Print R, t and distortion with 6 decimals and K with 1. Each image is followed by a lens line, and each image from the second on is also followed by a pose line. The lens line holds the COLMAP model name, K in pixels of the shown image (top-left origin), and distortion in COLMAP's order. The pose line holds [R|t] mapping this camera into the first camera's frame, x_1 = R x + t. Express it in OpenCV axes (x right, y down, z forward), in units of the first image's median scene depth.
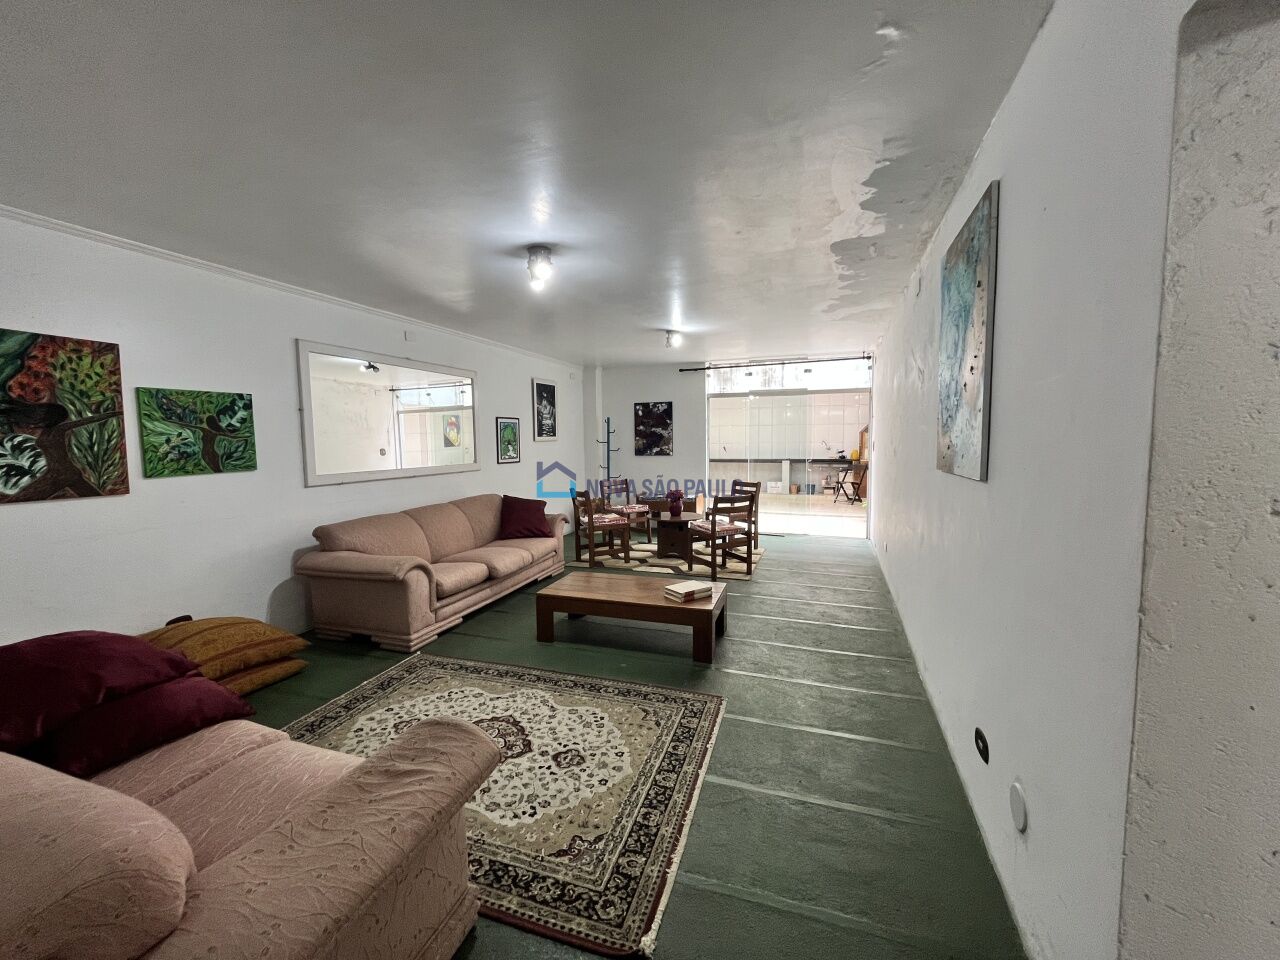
lens RADIAL K [[517.8, 0, 639.8], [0, 517.8, 477.0], [0, 0, 1]] dist [-0.003620, 0.000844]
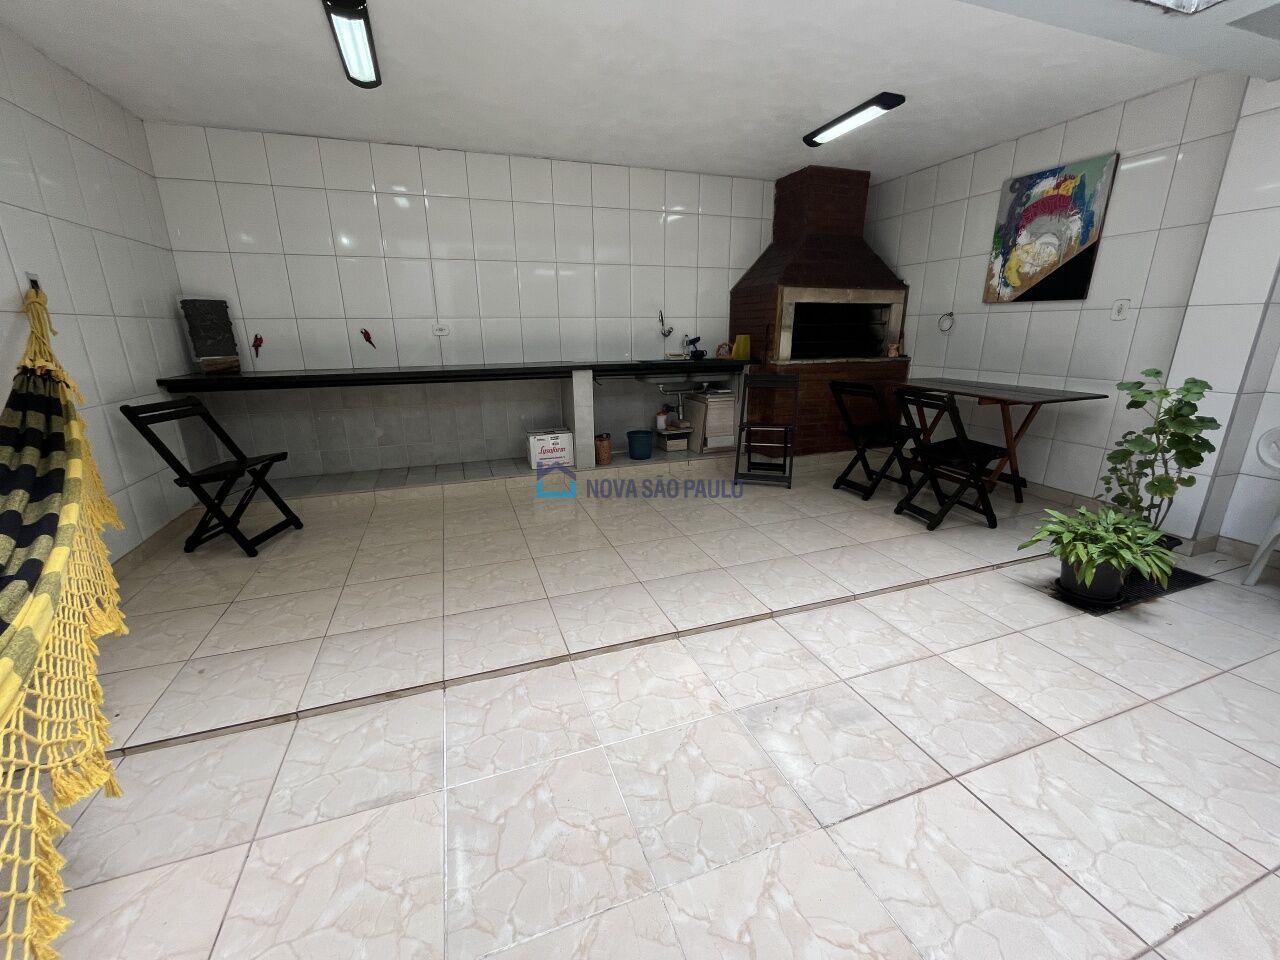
lens RADIAL K [[517.8, 0, 637.6], [0, 517.8, 478.9], [0, 0, 1]] dist [-0.003620, 0.000844]
pose [[0.769587, -0.174127, 0.614342, 0.166762], [0.047357, 0.975015, 0.217030, -0.060479], [-0.636784, -0.137930, 0.758605, 1.272245]]
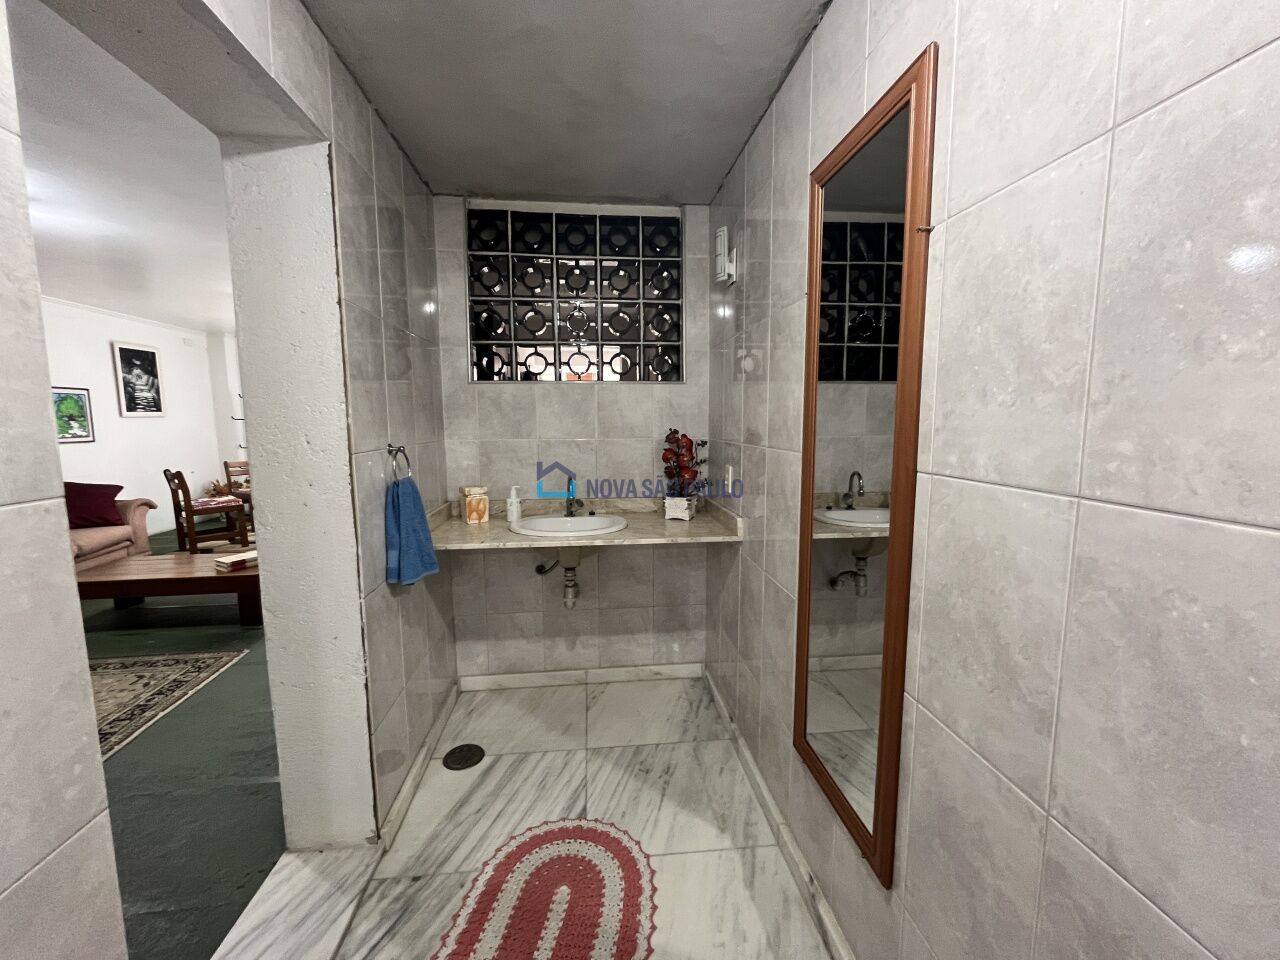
lens RADIAL K [[517.8, 0, 640.0], [0, 517.8, 478.2], [0, 0, 1]] dist [-0.003620, 0.000844]
pose [[0.897309, -0.046559, 0.438940, 0.186041], [0.029713, 0.998537, 0.045176, 0.018148], [-0.440401, -0.027494, 0.897380, -0.133730]]
